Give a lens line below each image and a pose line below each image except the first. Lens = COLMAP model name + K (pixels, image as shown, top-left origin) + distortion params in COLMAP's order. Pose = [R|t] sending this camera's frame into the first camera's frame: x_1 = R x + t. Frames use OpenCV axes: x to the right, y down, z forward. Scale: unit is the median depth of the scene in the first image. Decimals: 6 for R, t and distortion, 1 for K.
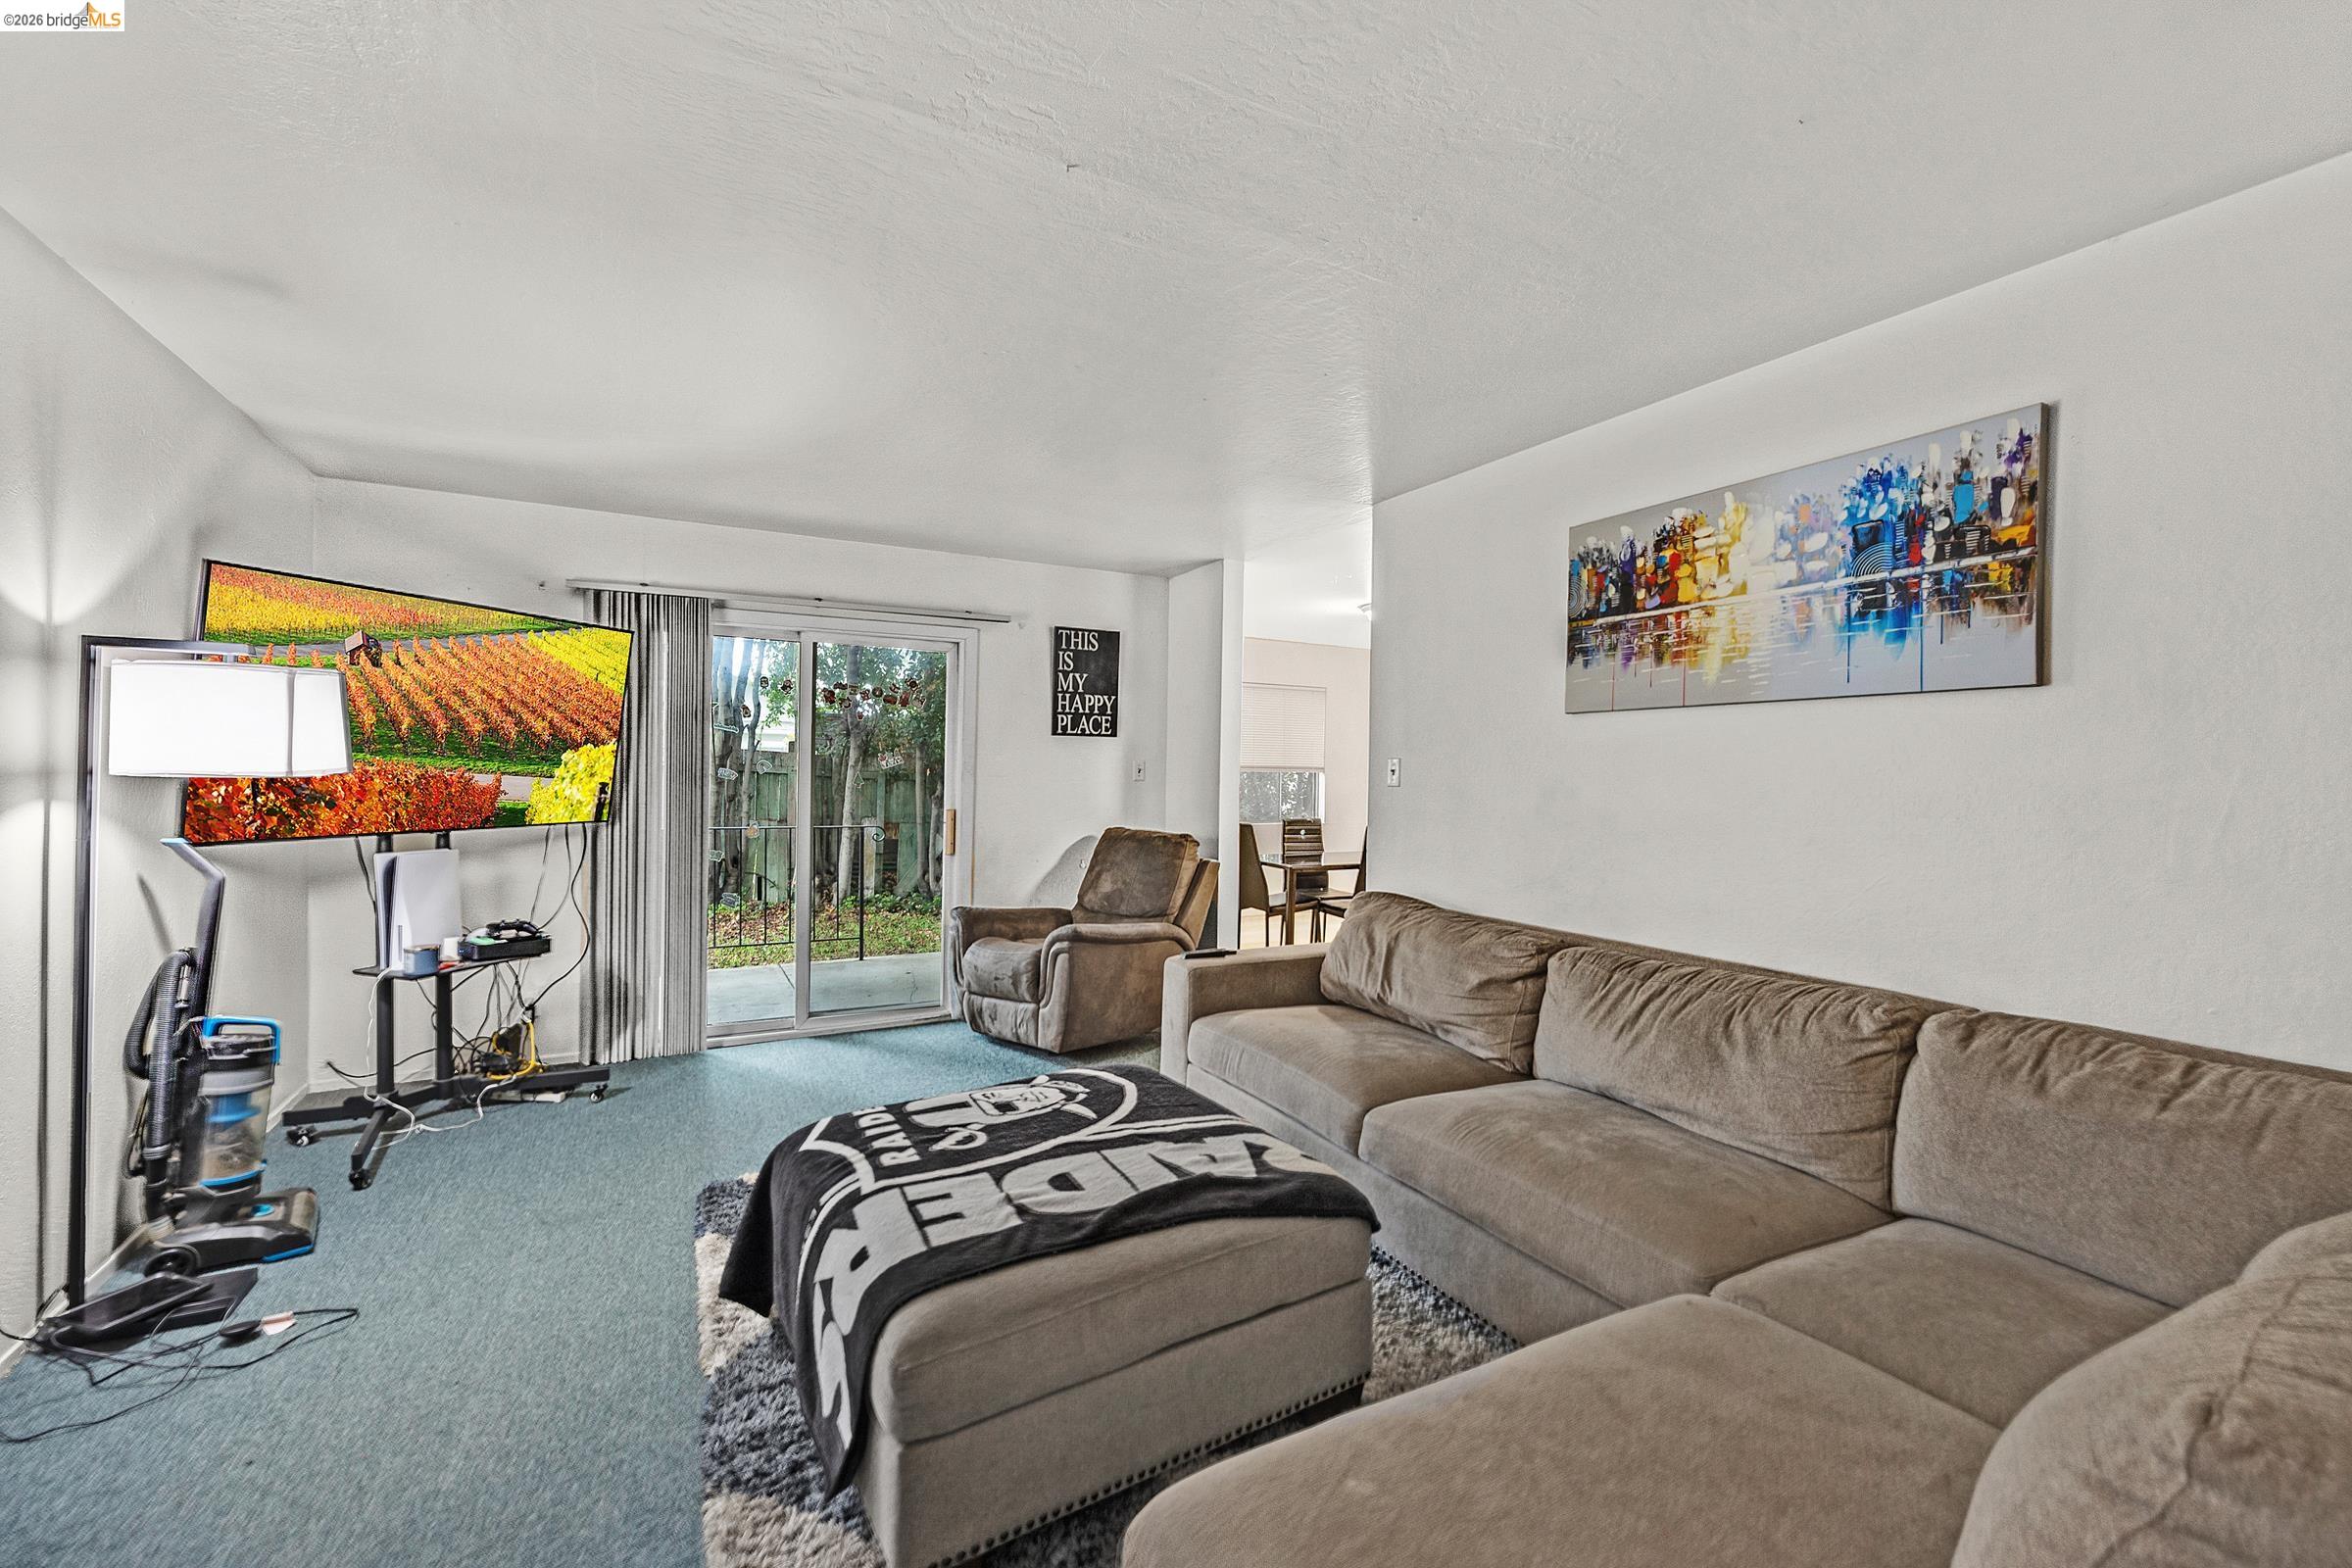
lens RADIAL K [[932.2, 0, 1184.6], [0, 932.2, 784.1], [0, 0, 1]] dist [-0.003434, -0.000324]
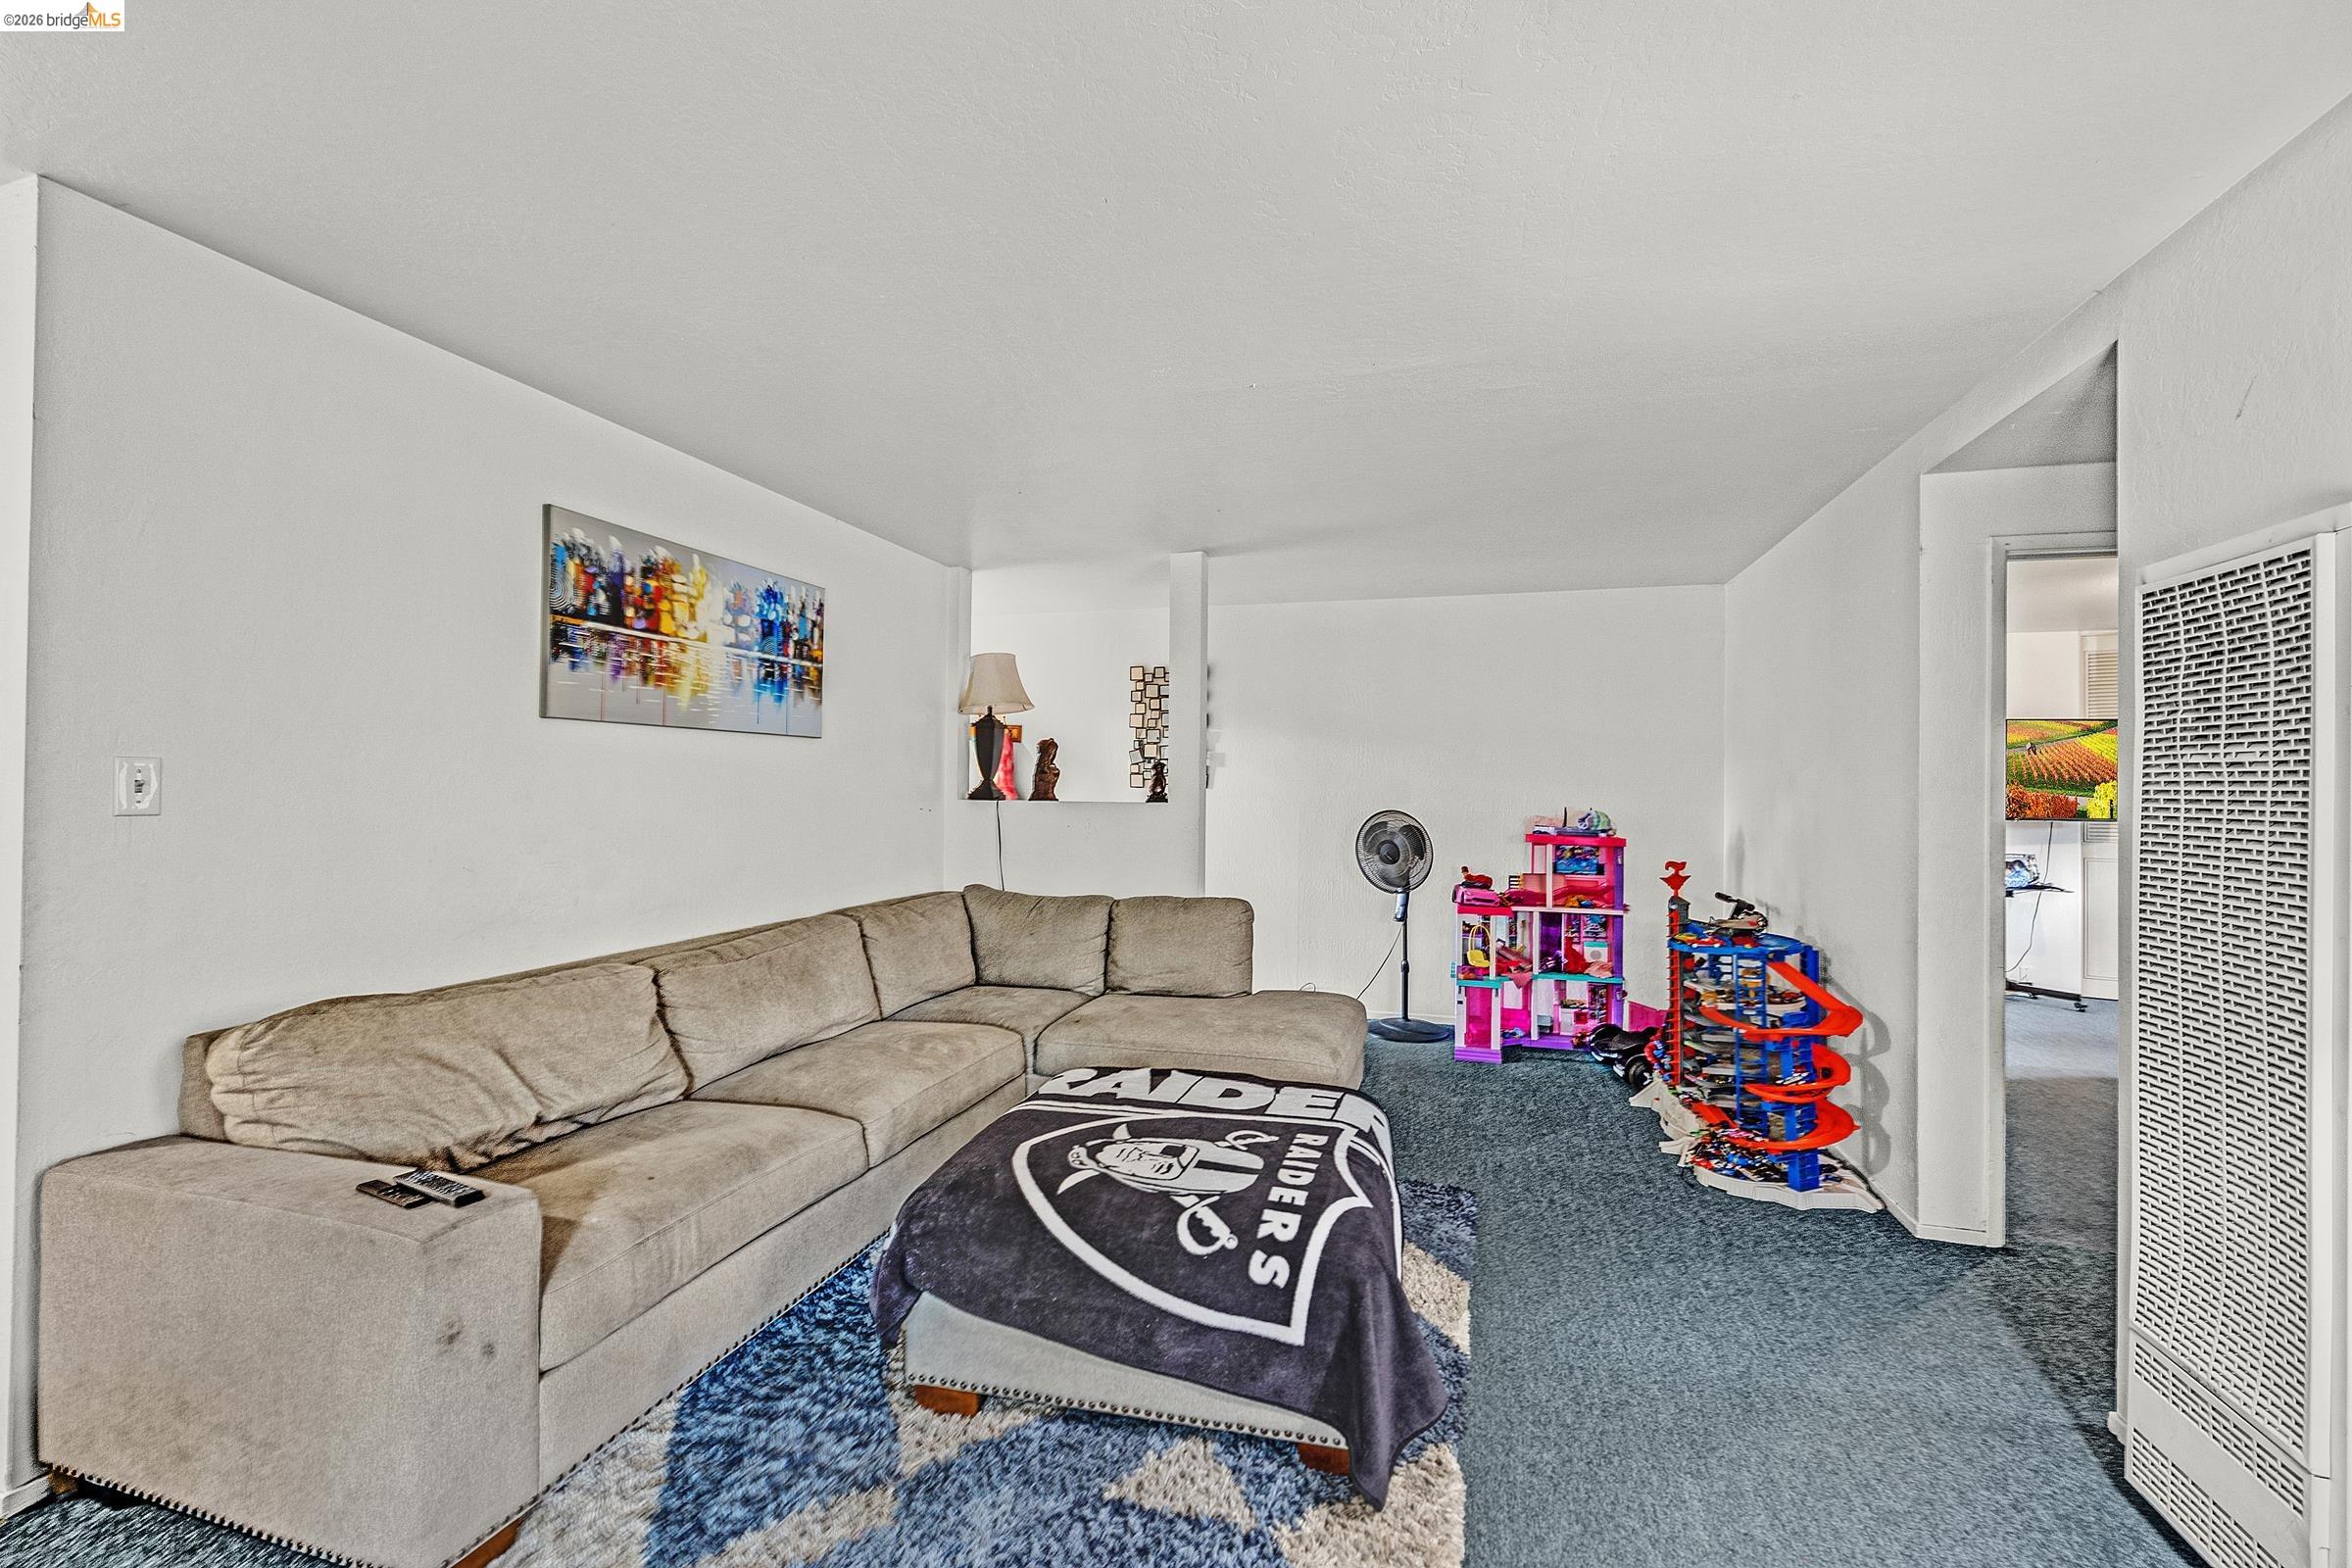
lens RADIAL K [[932.2, 0, 1186.4], [0, 932.2, 781.9], [0, 0, 1]] dist [-0.003434, -0.000324]
pose [[-0.696367, -0.011477, 0.717595, -0.830953], [-0.003443, 0.999914, 0.012651, -0.038201], [-0.717678, 0.006340, -0.696346, 1.561569]]
